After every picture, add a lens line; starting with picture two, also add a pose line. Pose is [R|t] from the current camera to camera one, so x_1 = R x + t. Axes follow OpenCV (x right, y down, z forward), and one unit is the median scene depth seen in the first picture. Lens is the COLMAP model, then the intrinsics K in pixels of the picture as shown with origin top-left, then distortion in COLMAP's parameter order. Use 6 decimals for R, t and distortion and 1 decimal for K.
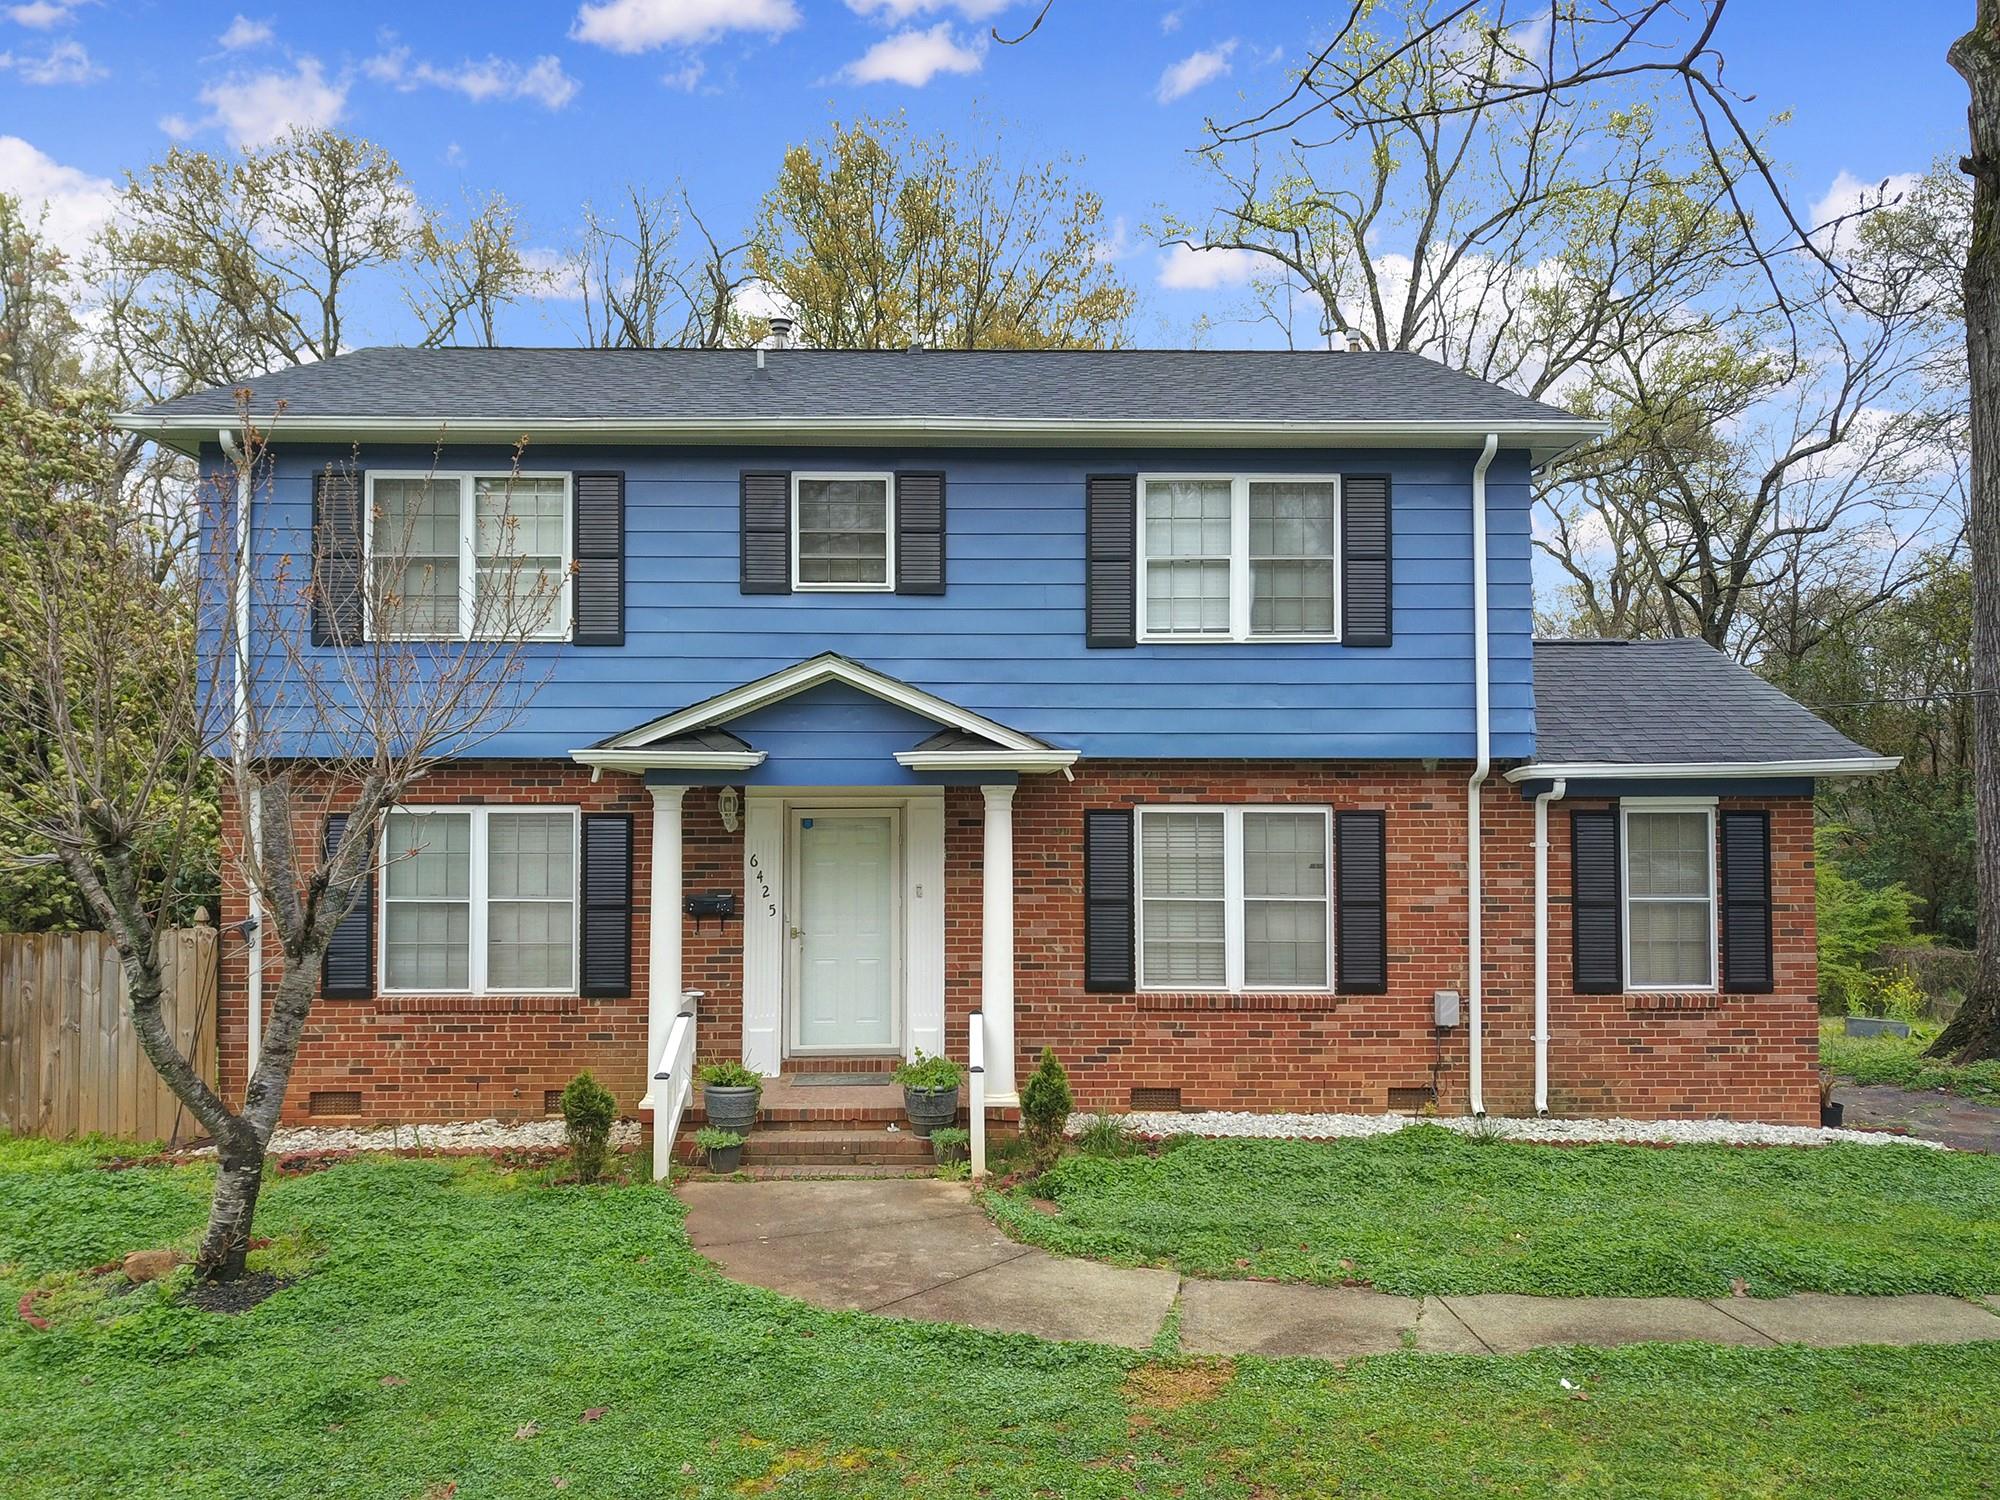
lens RADIAL K [[1536.8, 0, 1000.0], [0, 1536.8, 750.0], [0, 0, 1]] dist [-0.023781, 0.048571]
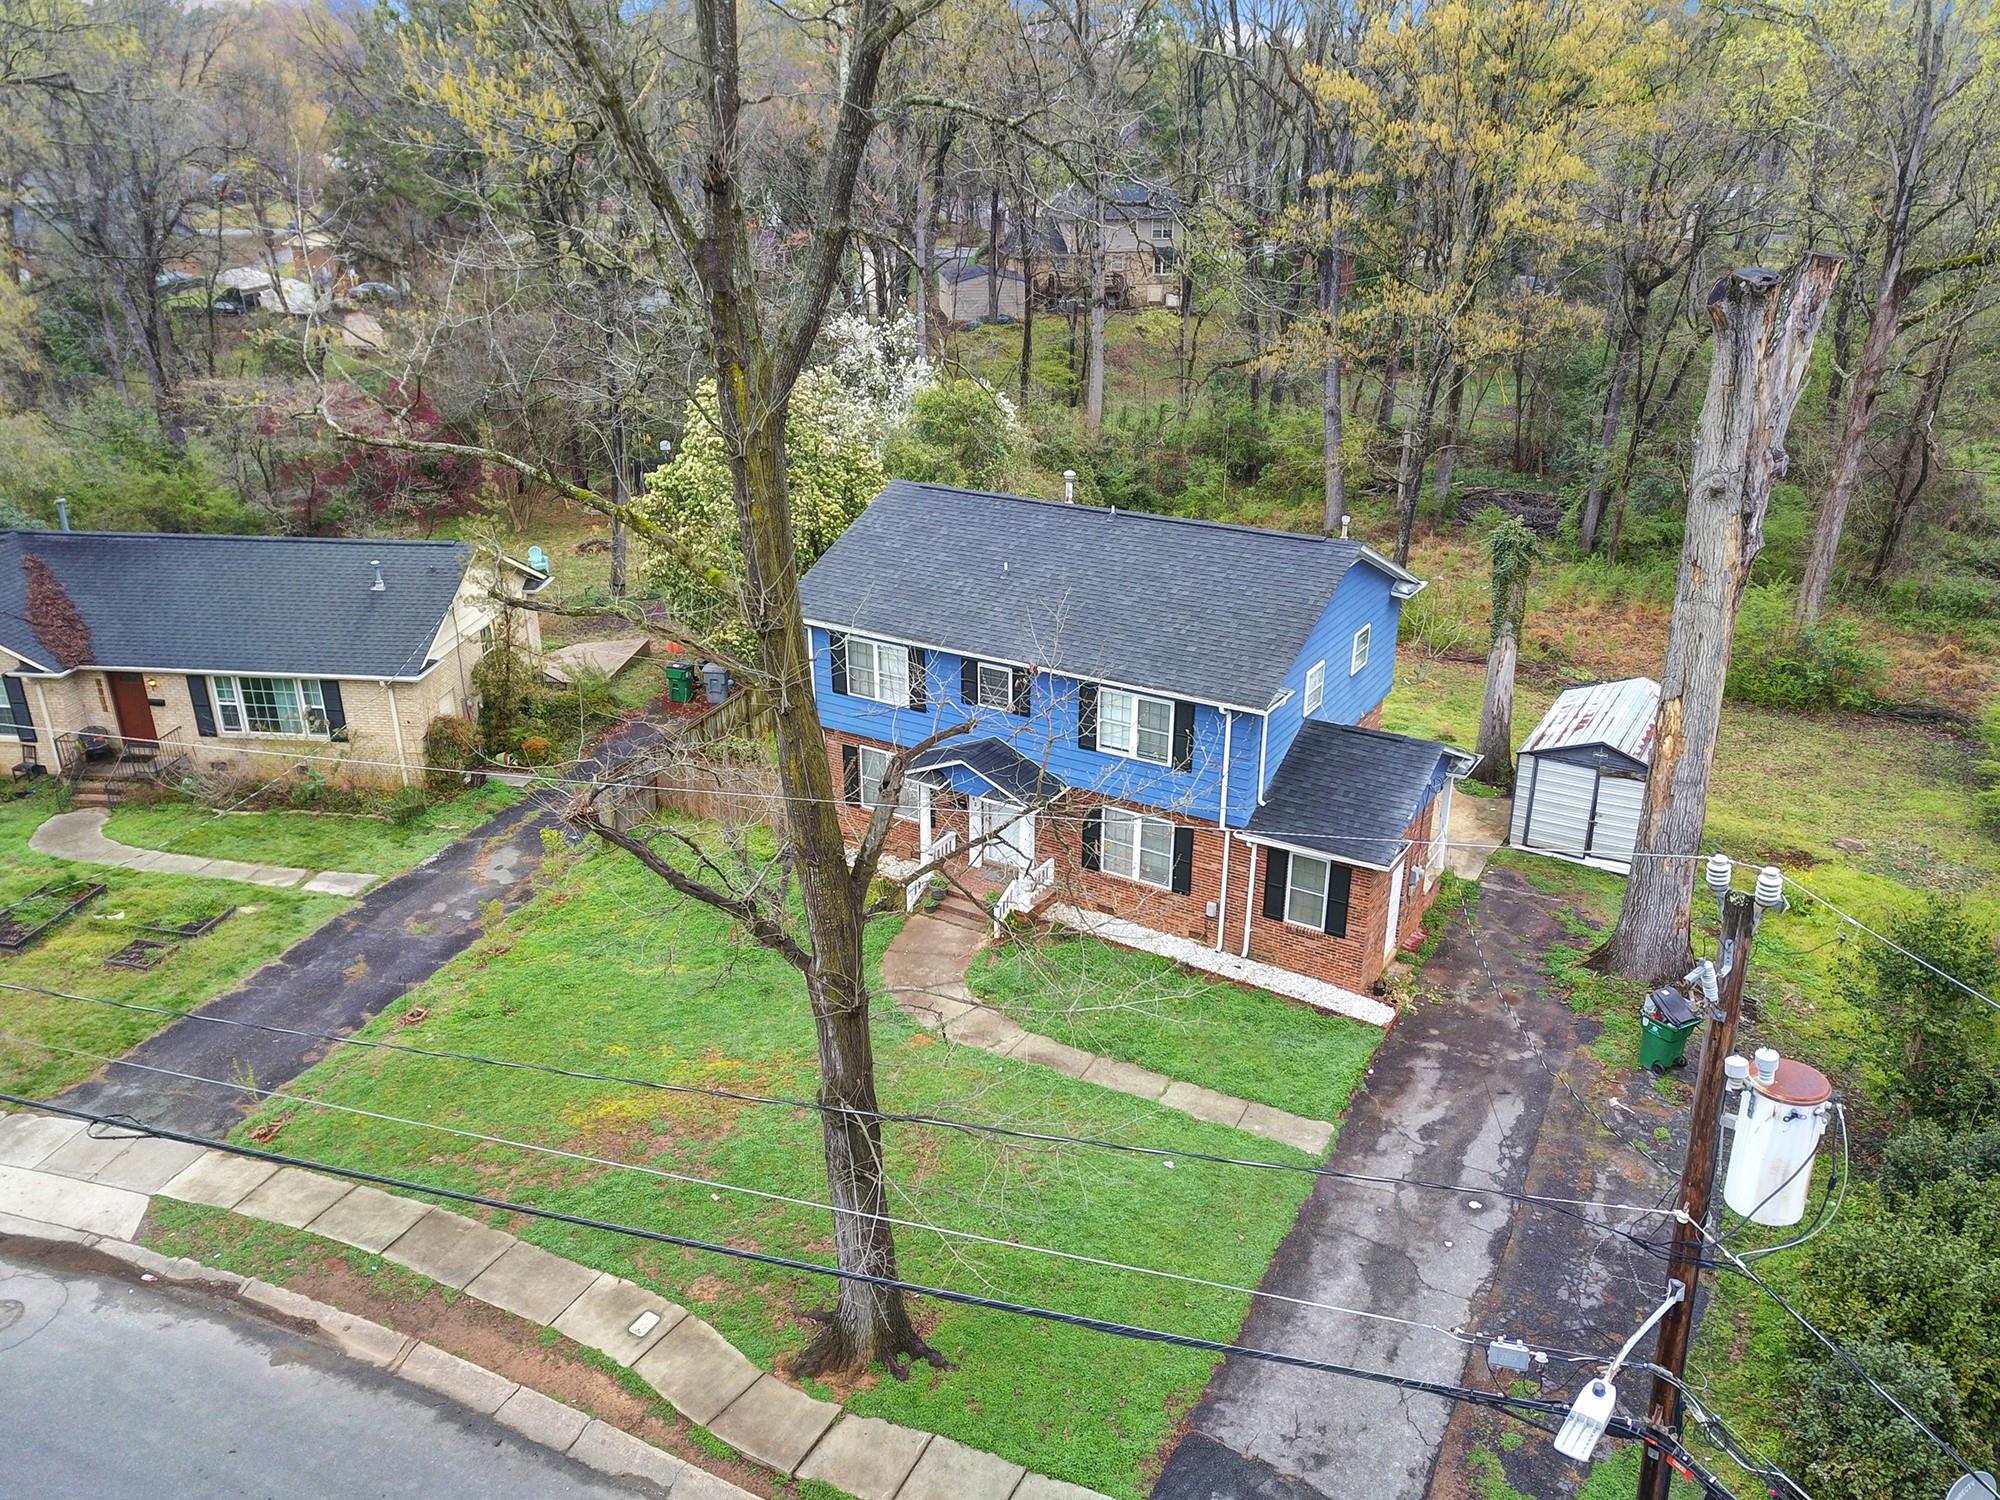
lens RADIAL K [[1526.2, 0, 1000.0], [0, 1526.2, 750.0], [0, 0, 1]] dist [-0.001209, -0.004479]
pose [[0.838007, 0.213590, -0.502119, 1.193517], [0.021937, 0.906274, 0.422120, -1.110481], [0.545218, -0.364755, 0.754779, -0.940099]]
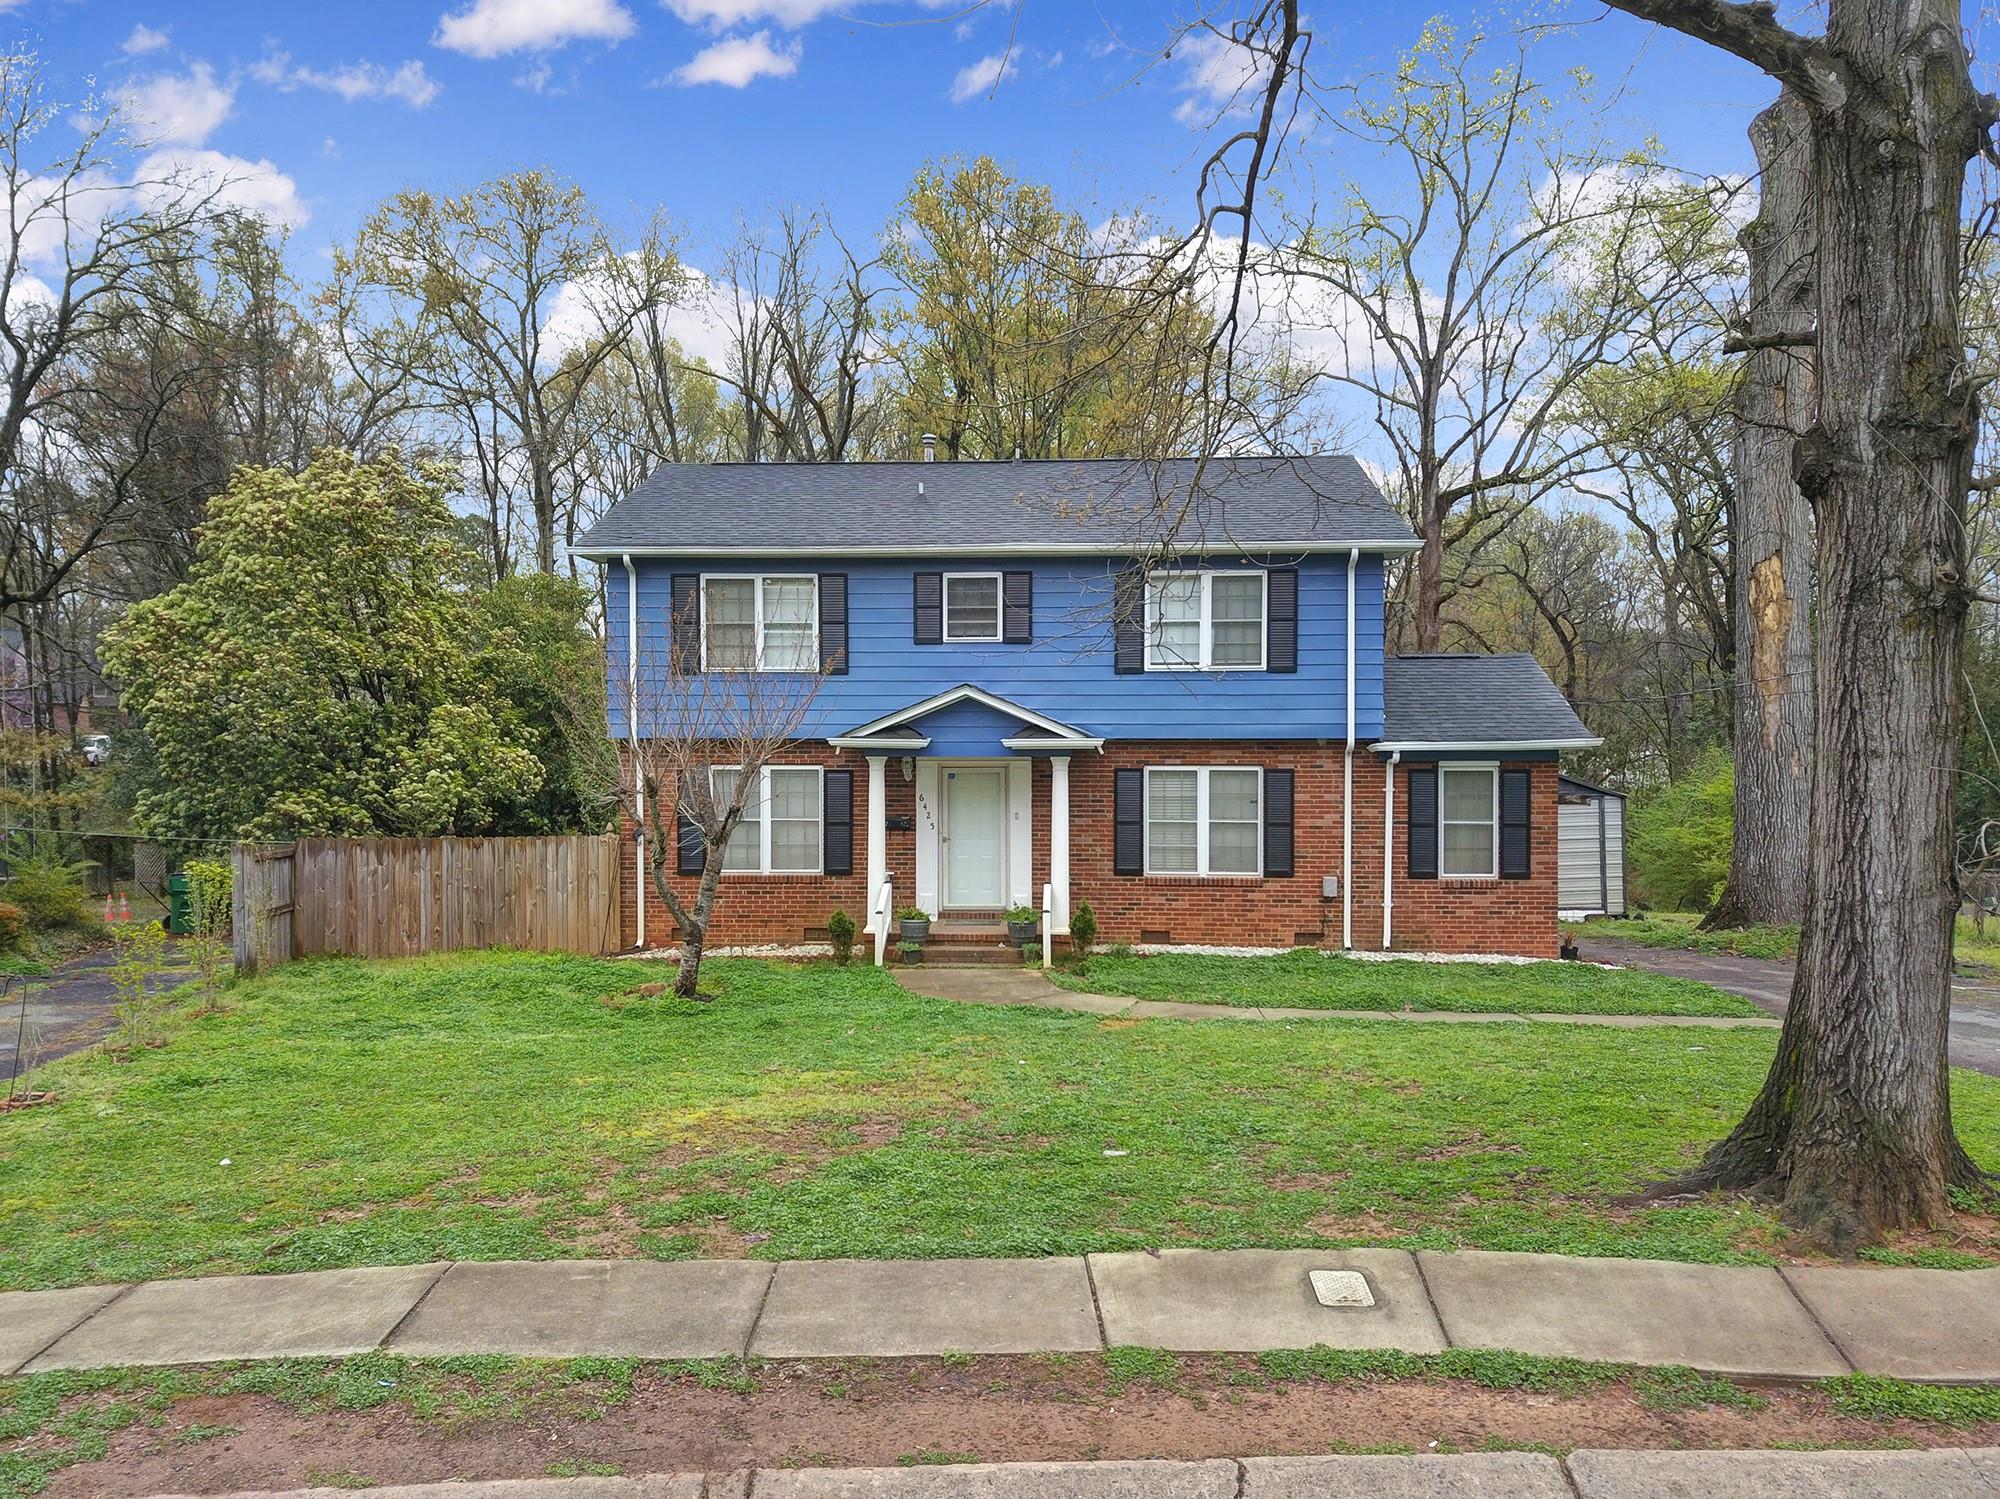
lens RADIAL K [[1526.2, 0, 1000.0], [0, 1526.2, 749.5], [0, 0, 1]] dist [-0.001209, -0.004479]
pose [[0.997026, 0.001126, -0.077053, 0.059670], [0.002554, 0.998861, 0.047641, -0.063754], [0.077019, -0.047696, 0.995888, -0.702609]]
